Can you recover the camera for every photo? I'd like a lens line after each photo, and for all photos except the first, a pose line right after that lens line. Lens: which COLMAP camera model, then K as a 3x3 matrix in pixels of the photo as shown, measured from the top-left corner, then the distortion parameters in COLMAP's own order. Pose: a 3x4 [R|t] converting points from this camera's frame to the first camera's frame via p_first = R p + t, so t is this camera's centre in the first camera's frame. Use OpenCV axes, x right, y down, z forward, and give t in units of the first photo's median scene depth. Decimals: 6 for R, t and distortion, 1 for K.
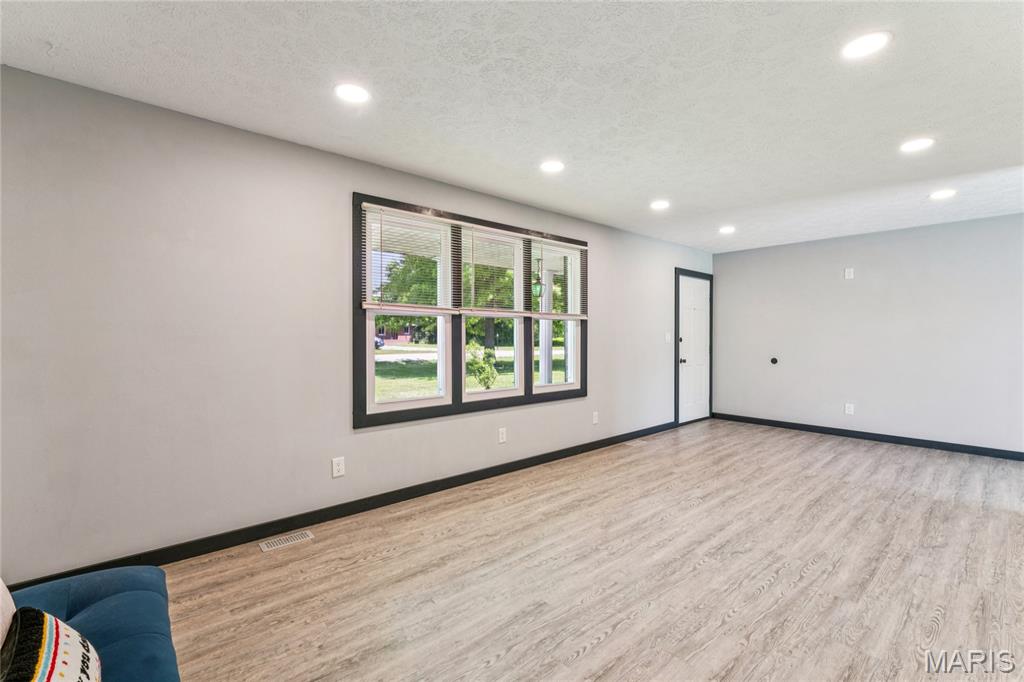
lens RADIAL K [[451.7, 0, 513.7], [0, 451.7, 337.6], [0, 0, 1]] dist [-0.001441, -0.000960]
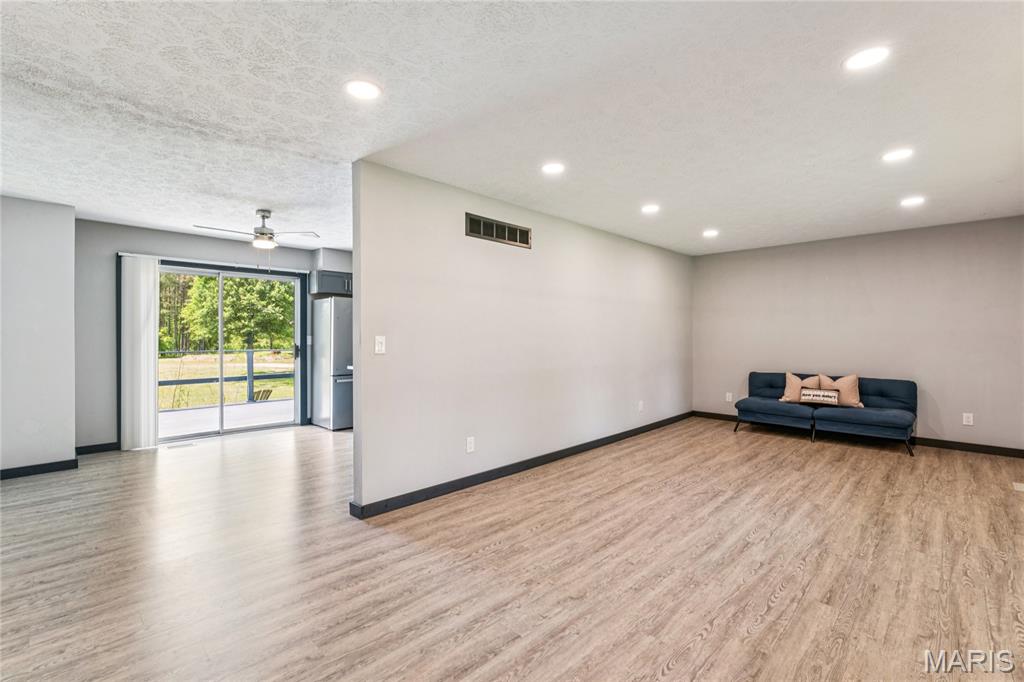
lens RADIAL K [[451.7, 0, 513.7], [0, 451.7, 337.6], [0, 0, 1]] dist [-0.001441, -0.000960]
pose [[-0.997800, -0.000361, -0.066289, 0.949569], [-0.000792, 0.999979, 0.006474, -0.007833], [0.066285, 0.006512, -0.997779, 1.901001]]
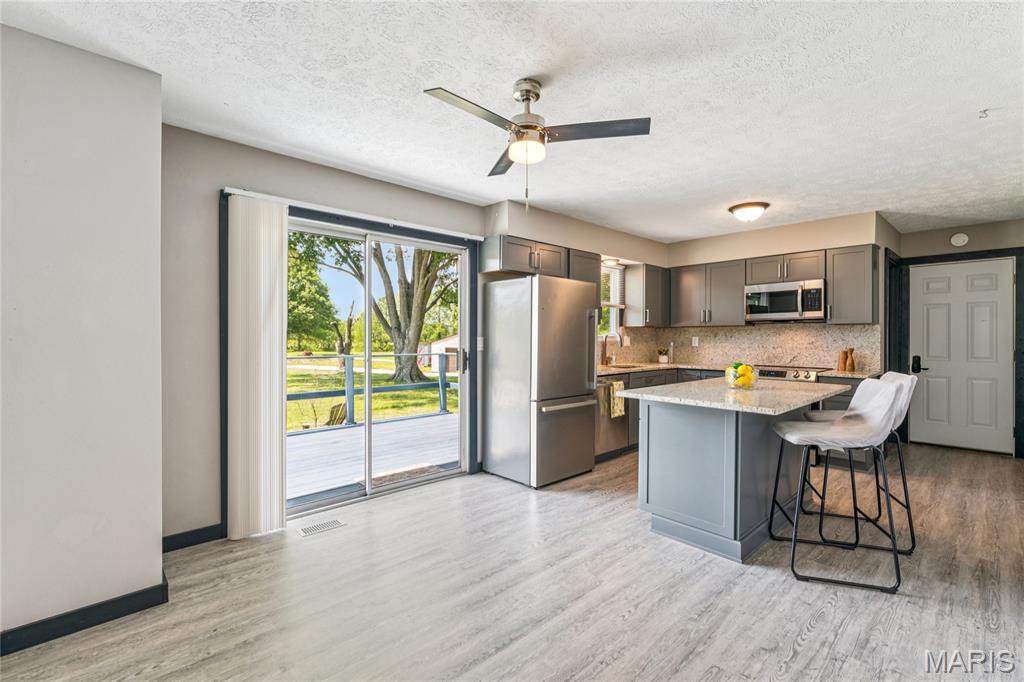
lens RADIAL K [[451.7, 0, 513.7], [0, 451.7, 337.6], [0, 0, 1]] dist [-0.001441, -0.000960]
pose [[-0.999544, -0.003989, -0.029937, 1.642700], [-0.004069, 0.999988, 0.002595, -0.003443], [0.029926, 0.002715, -0.999548, 1.181102]]
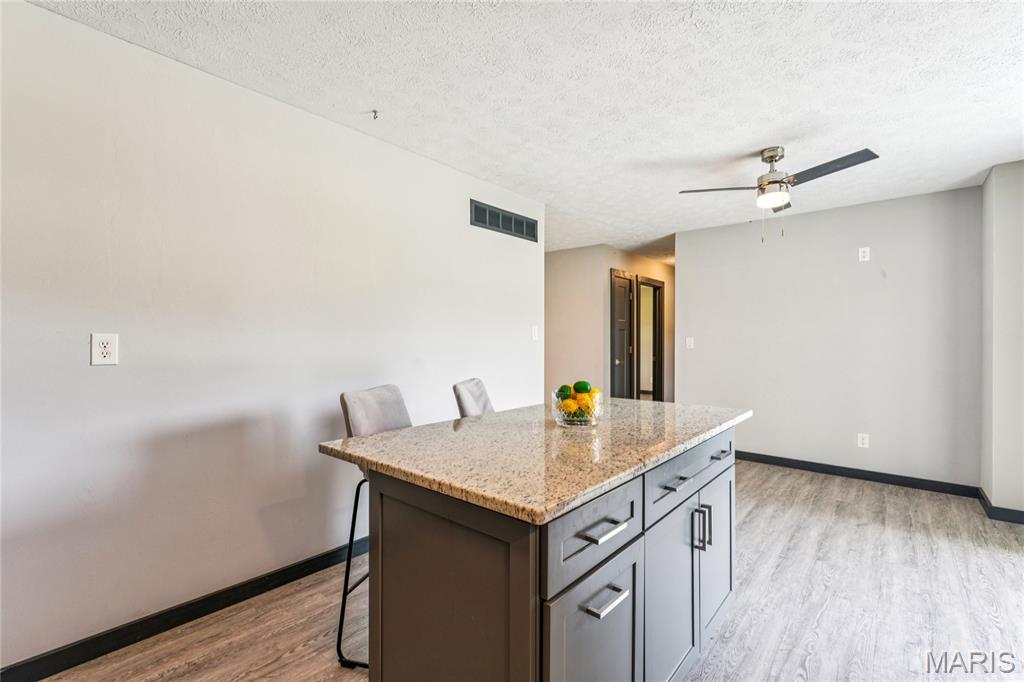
lens RADIAL K [[451.7, 0, 513.7], [0, 451.7, 337.6], [0, 0, 1]] dist [-0.001441, -0.000960]
pose [[0.991121, 0.004084, 0.132902, 0.953302], [-0.003333, 0.999977, -0.005872, -0.000893], [-0.132923, 0.005377, 0.991112, -0.359003]]
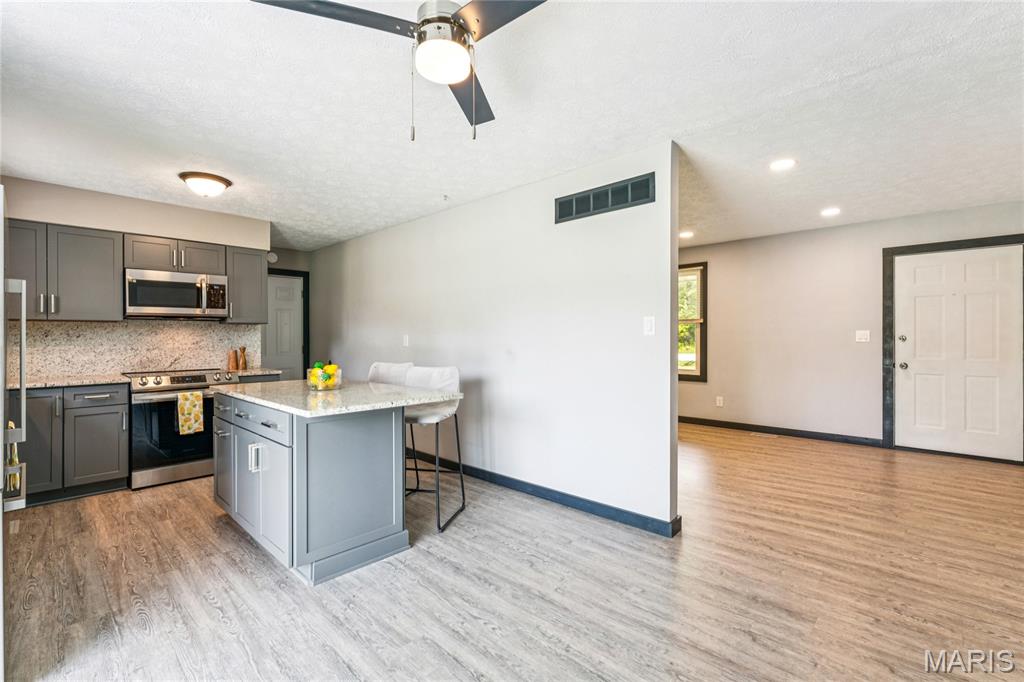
lens RADIAL K [[451.7, 0, 513.7], [0, 451.7, 337.6], [0, 0, 1]] dist [-0.001441, -0.000960]
pose [[0.083564, 0.002093, -0.996500, 2.077543], [0.002740, 0.999994, 0.002331, -0.001614], [0.996499, -0.002925, 0.083558, 0.521299]]
